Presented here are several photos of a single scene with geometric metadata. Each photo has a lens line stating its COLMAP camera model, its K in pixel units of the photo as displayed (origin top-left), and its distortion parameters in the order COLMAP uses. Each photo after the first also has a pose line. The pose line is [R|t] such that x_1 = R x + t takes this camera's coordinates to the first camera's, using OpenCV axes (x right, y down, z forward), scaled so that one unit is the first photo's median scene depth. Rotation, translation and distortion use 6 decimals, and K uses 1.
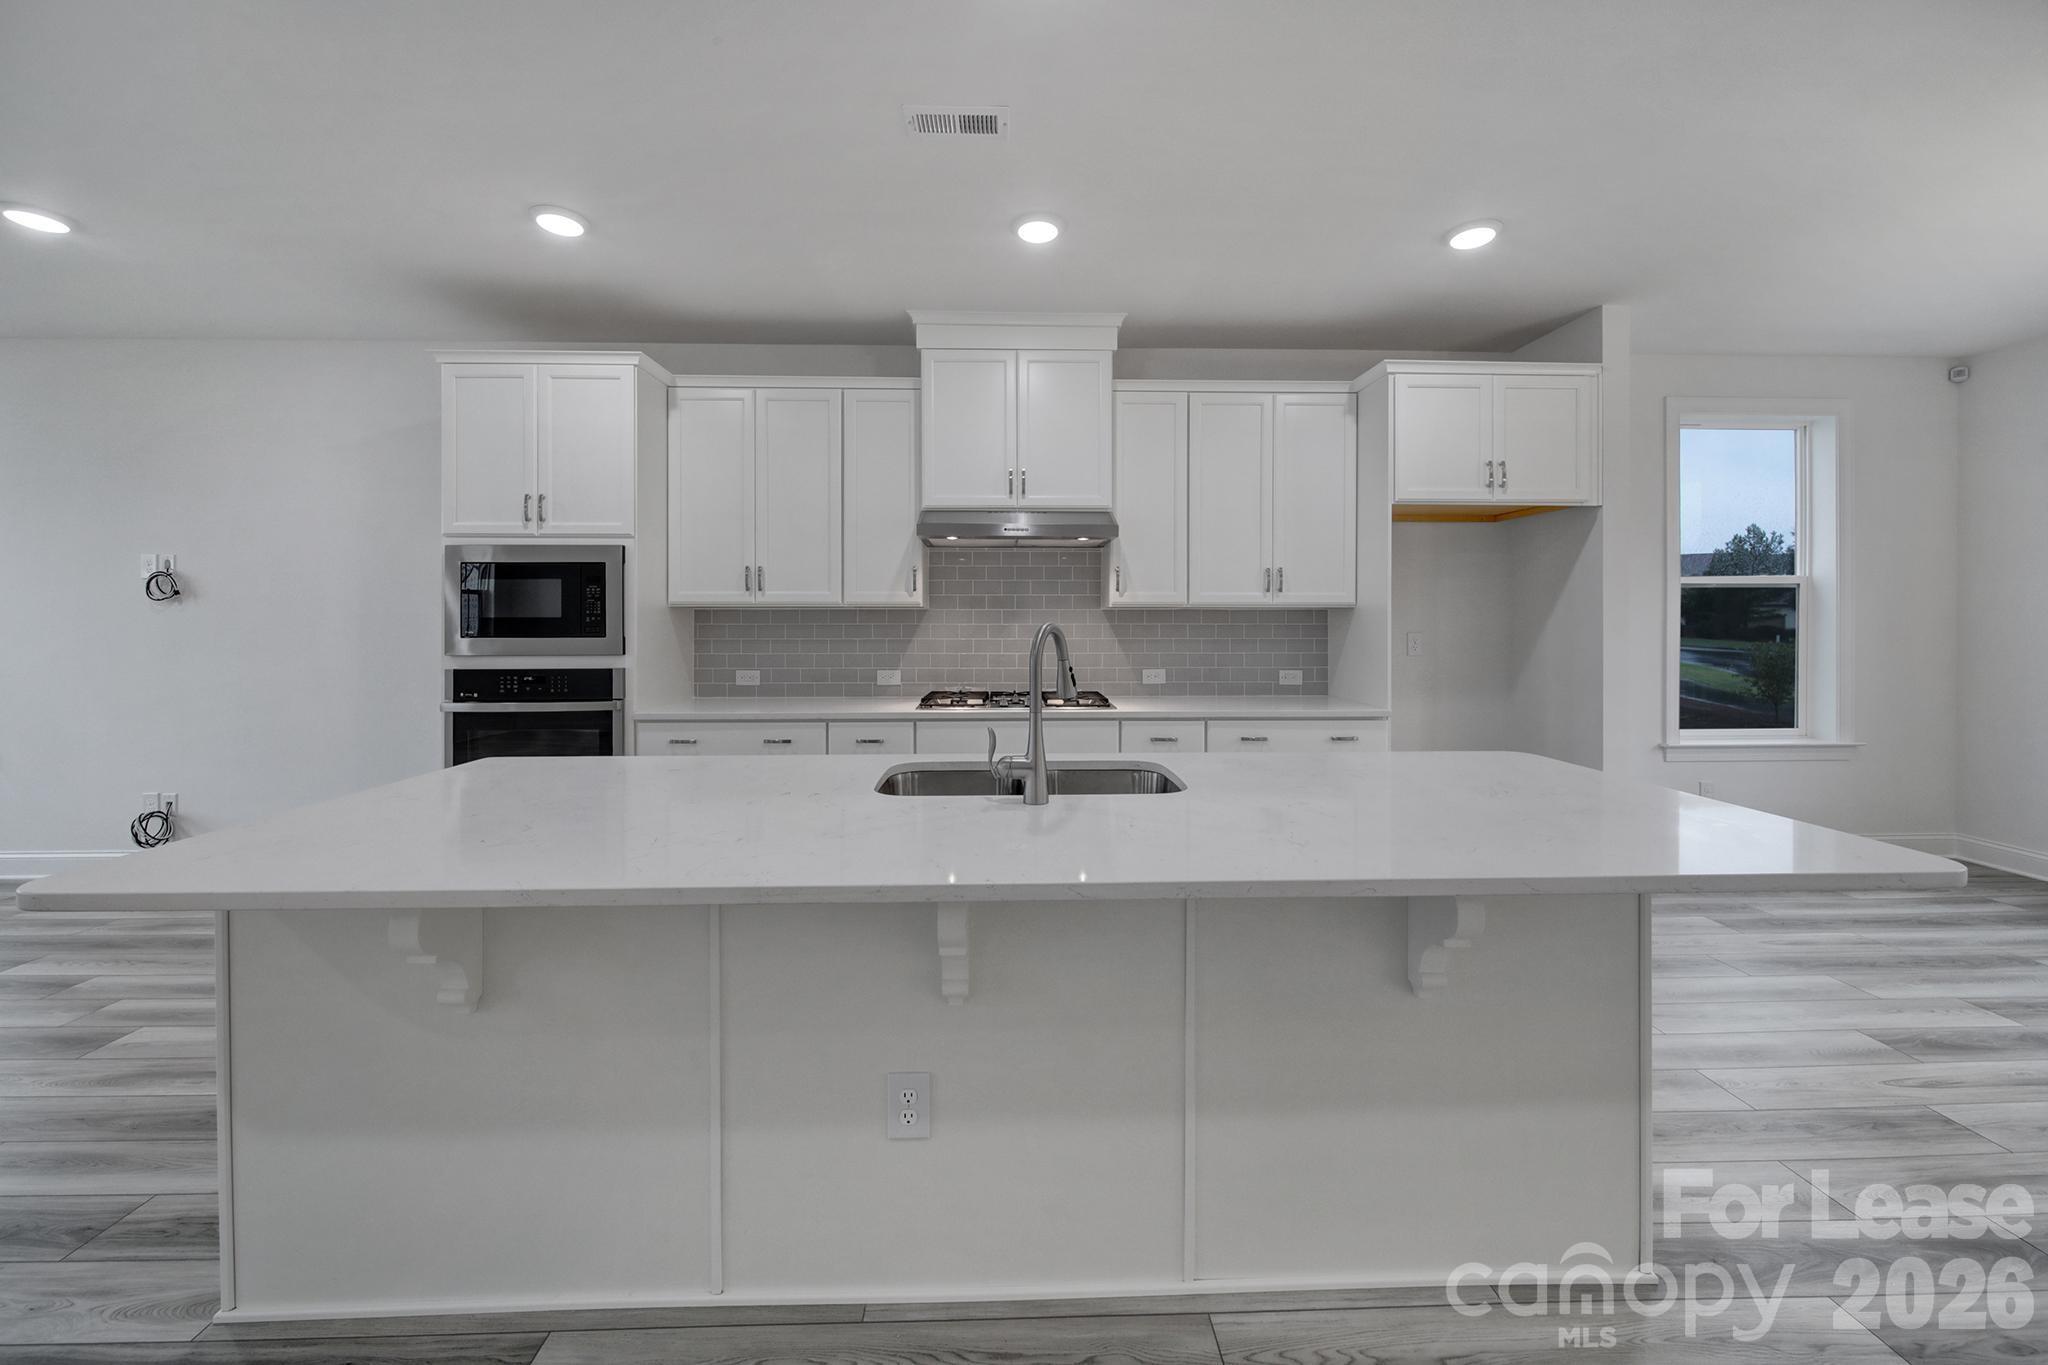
lens RADIAL K [[719.4, 0, 1008.1], [0, 719.4, 636.8], [0, 0, 1]] dist [0.000486, -0.001357]
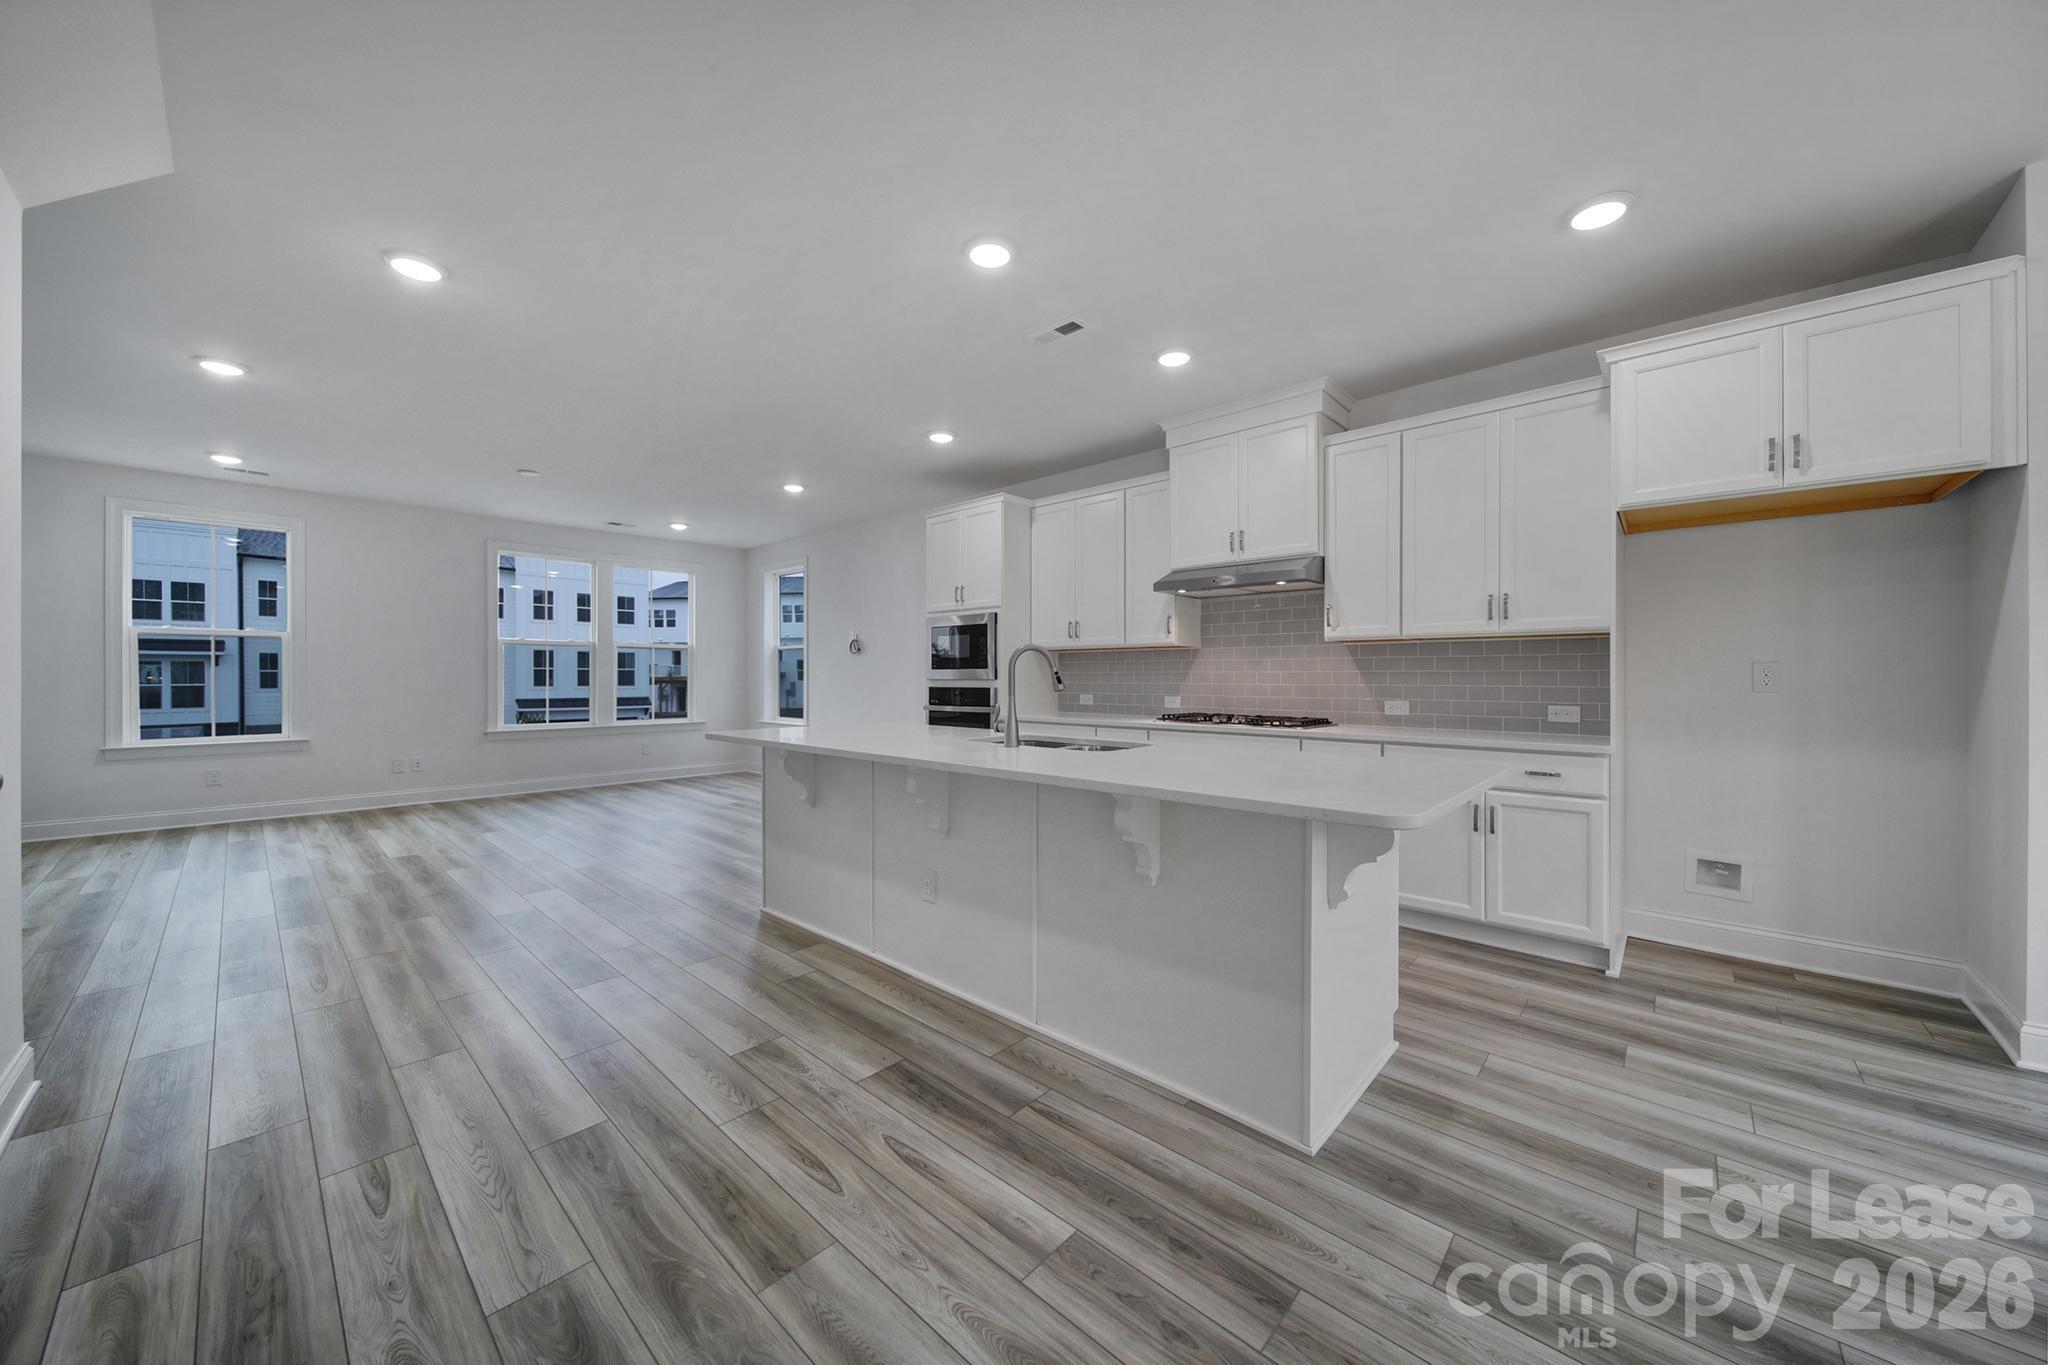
lens RADIAL K [[719.4, 0, 1037.4], [0, 719.4, 679.7], [0, 0, 1]] dist [0.000486, -0.001357]
pose [[0.726314, 0.003284, -0.687355, 0.592502], [-0.015582, 0.999810, -0.011688, 0.038857], [0.687186, 0.019199, 0.726228, -0.107305]]
